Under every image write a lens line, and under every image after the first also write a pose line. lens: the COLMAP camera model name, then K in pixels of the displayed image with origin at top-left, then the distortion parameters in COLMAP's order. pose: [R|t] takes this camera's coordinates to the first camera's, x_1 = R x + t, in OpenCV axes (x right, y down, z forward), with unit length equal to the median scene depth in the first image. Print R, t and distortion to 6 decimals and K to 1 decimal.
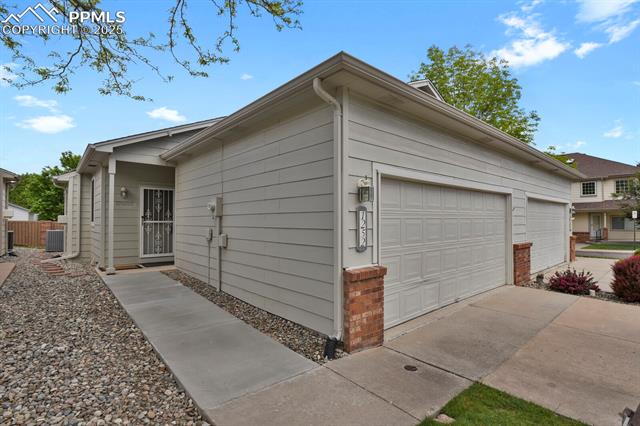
lens RADIAL K [[315.7, 0, 320.0], [0, 315.7, 213.7], [0, 0, 1]] dist [-0.029386, -0.001110]
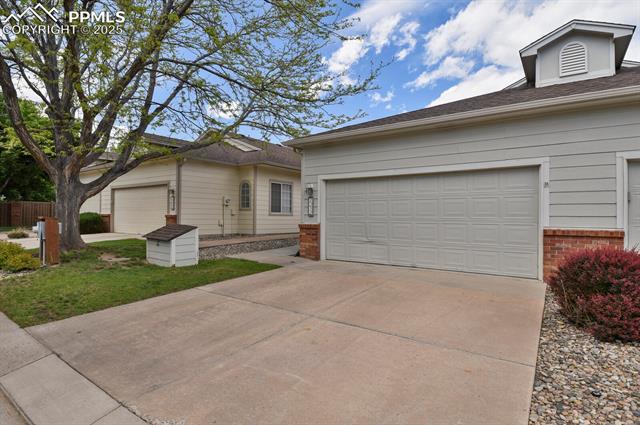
lens RADIAL K [[325.9, 0, 319.5], [0, 325.9, 211.2], [0, 0, 1]] dist [-0.017140, 0.000295]
pose [[0.246401, -0.006045, -0.969149, 2.265360], [0.015956, 0.999870, -0.002179, 0.082331], [0.969037, -0.014927, 0.246465, 0.462626]]
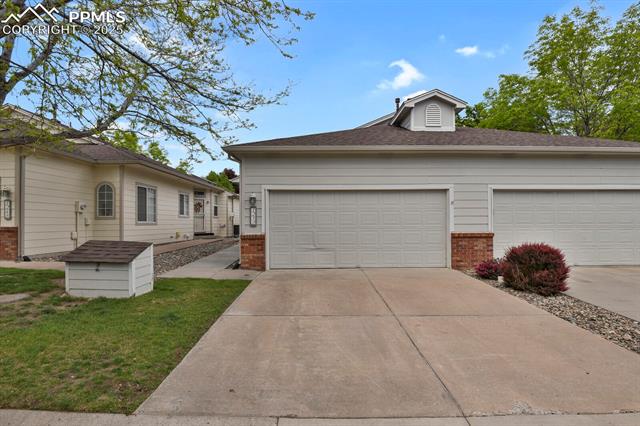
lens RADIAL K [[315.7, 0, 321.4], [0, 315.7, 218.8], [0, 0, 1]] dist [-0.029386, -0.001110]
pose [[0.760039, -0.003783, -0.649867, 1.803463], [0.016100, 0.999786, 0.013010, 0.042054], [0.649679, -0.020351, 0.759937, -0.330626]]
